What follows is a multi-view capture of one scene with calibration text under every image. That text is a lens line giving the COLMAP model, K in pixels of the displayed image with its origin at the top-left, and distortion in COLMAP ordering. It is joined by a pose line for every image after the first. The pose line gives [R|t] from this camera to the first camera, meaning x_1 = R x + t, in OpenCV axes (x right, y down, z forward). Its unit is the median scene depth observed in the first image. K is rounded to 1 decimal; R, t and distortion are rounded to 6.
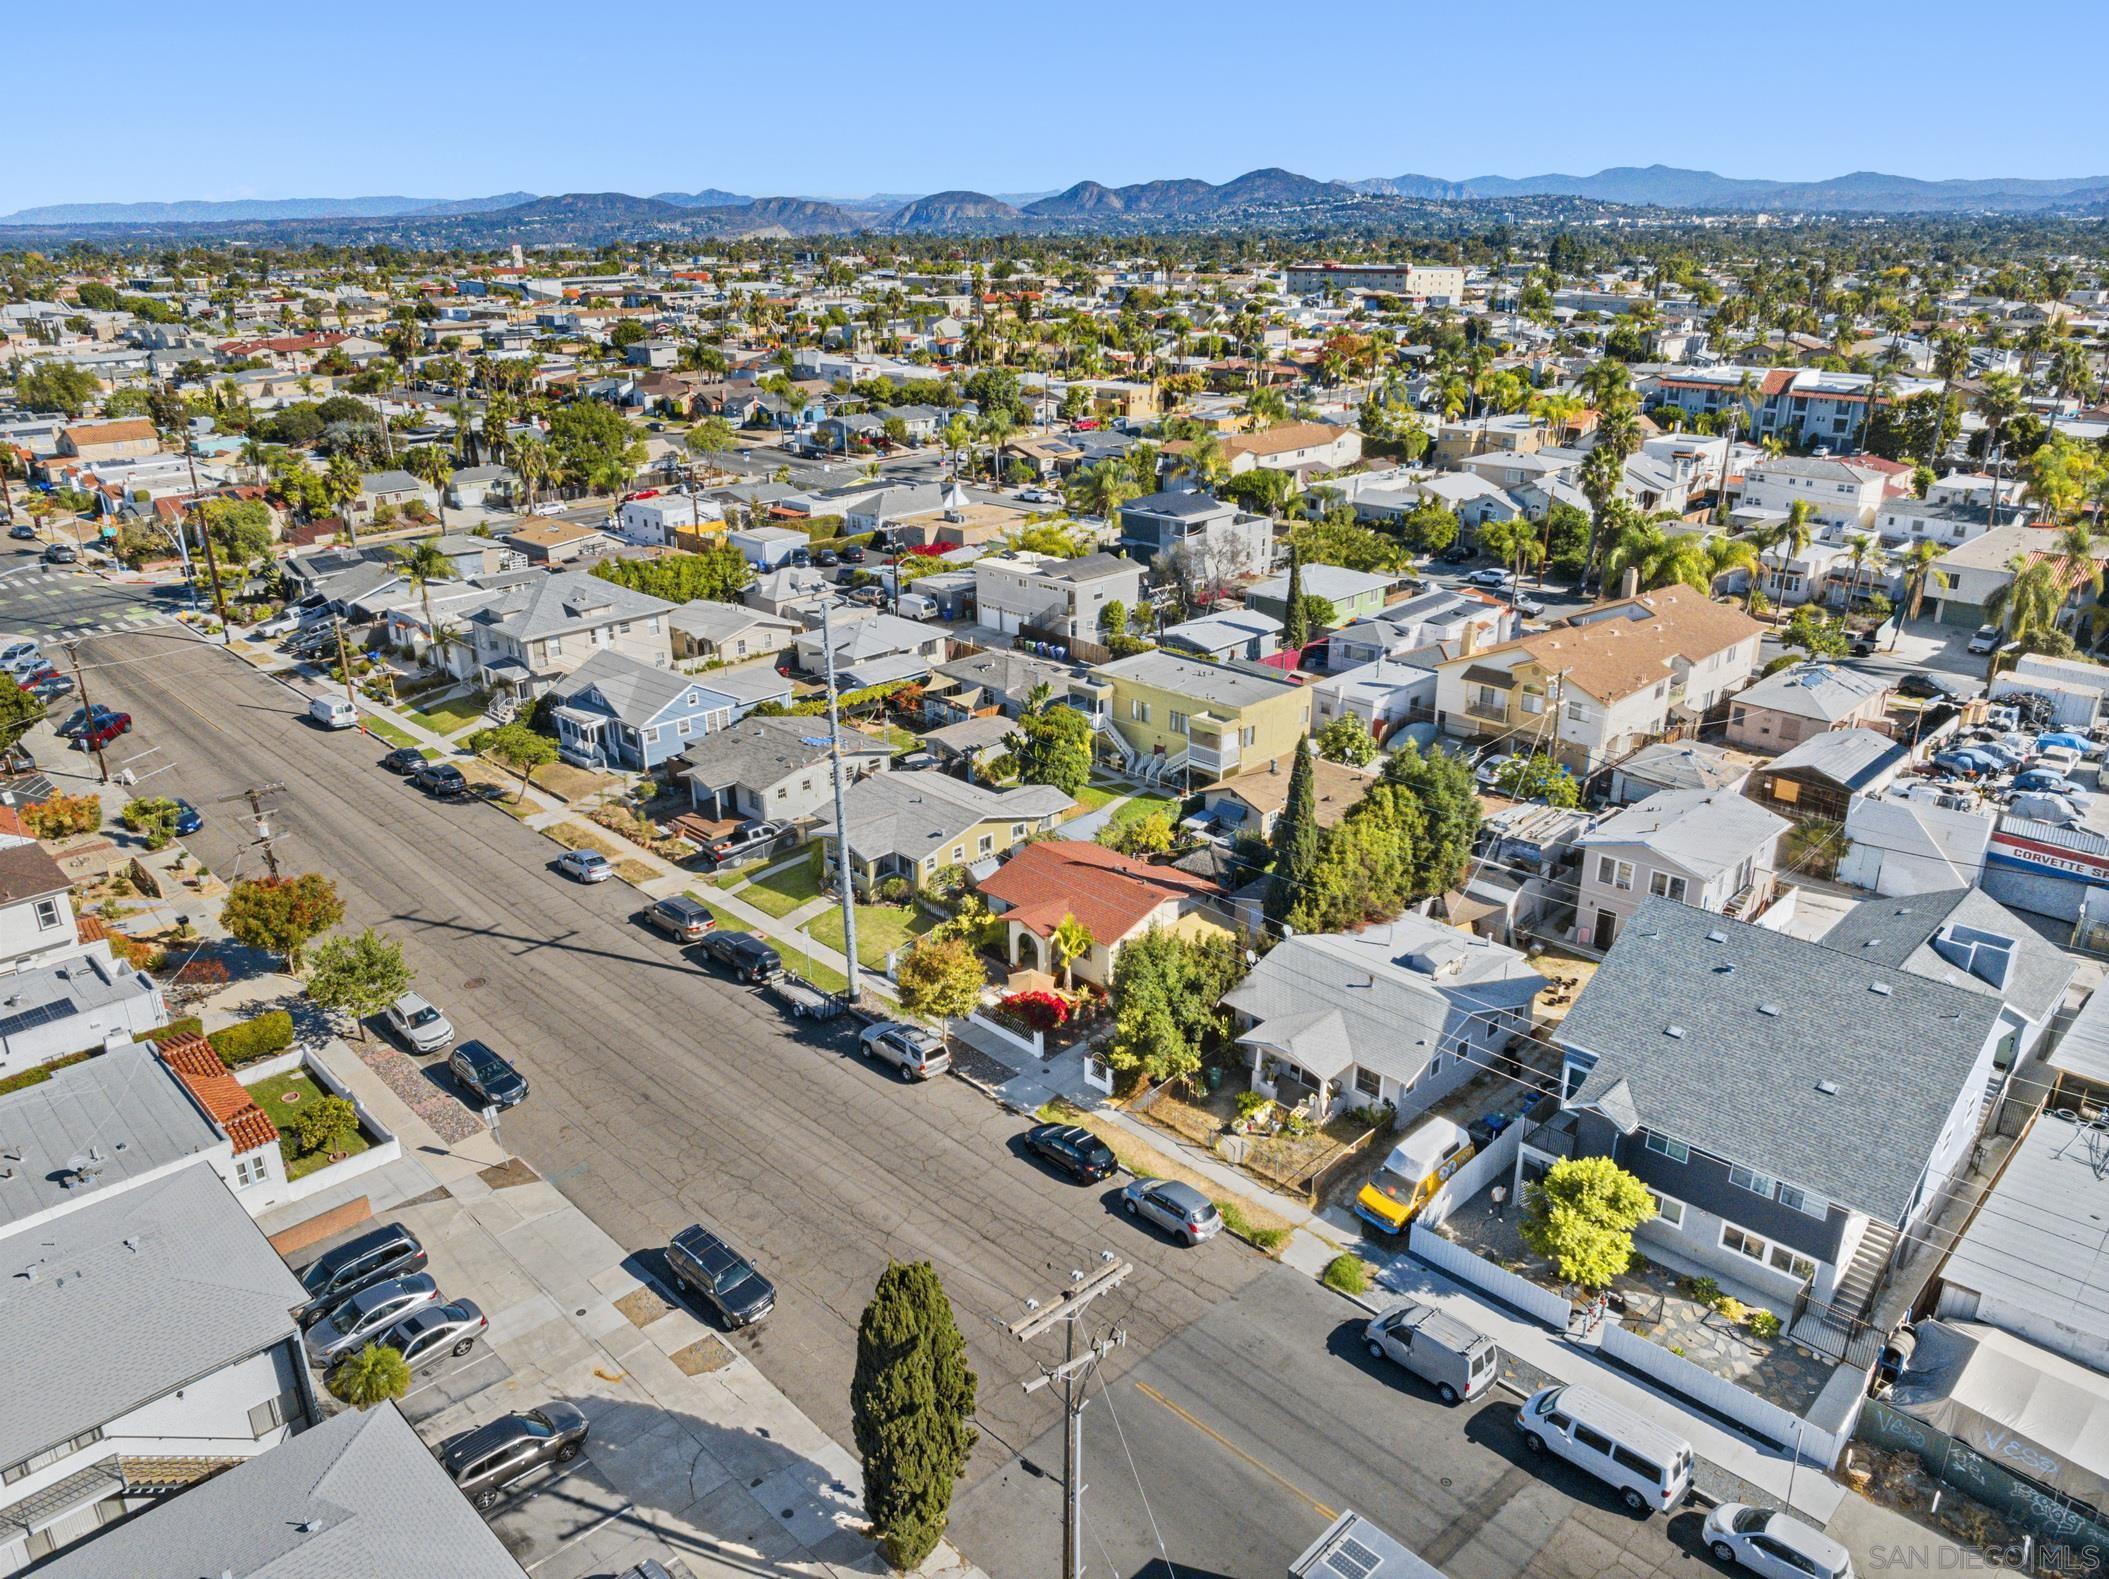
lens RADIAL K [[1457.2, 0, 1054.5], [0, 1457.2, 789.5], [0, 0, 1]] dist [-0.037799, 0.000005]
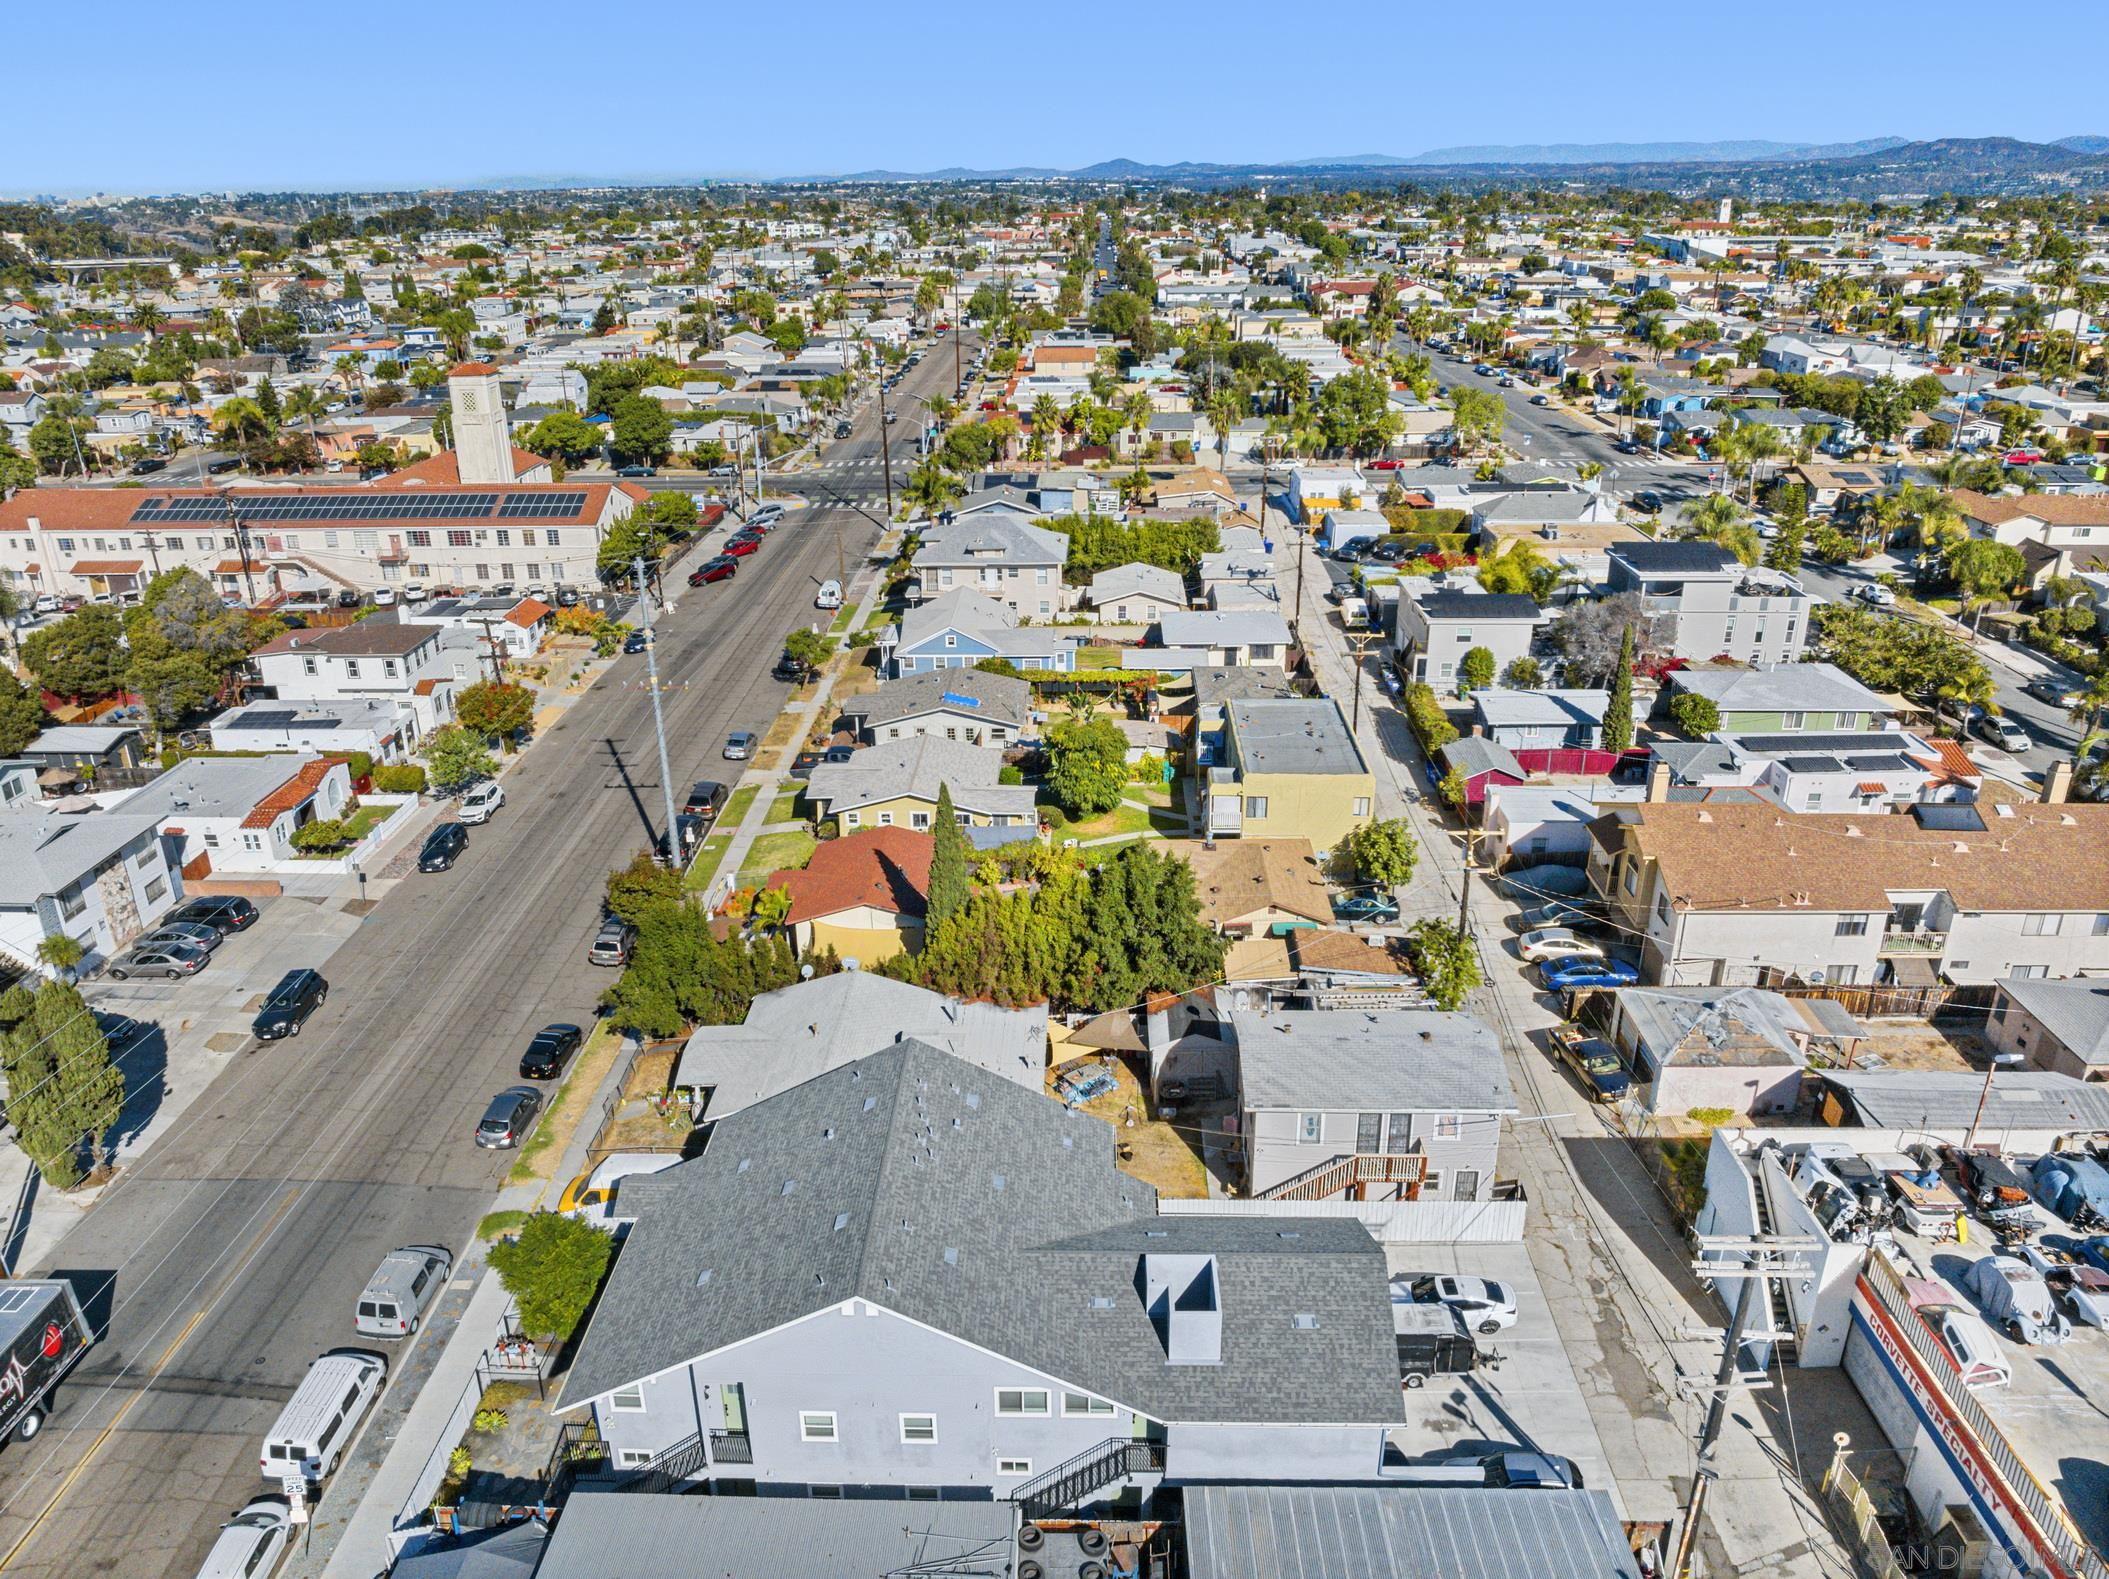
lens RADIAL K [[1457.2, 0, 1054.5], [0, 1457.2, 789.5], [0, 0, 1]] dist [-0.037799, 0.000005]
pose [[0.685685, 0.279144, -0.672246, 0.554968], [-0.257154, 0.956888, 0.135044, -0.116602], [0.680961, 0.080273, 0.727907, 0.227746]]
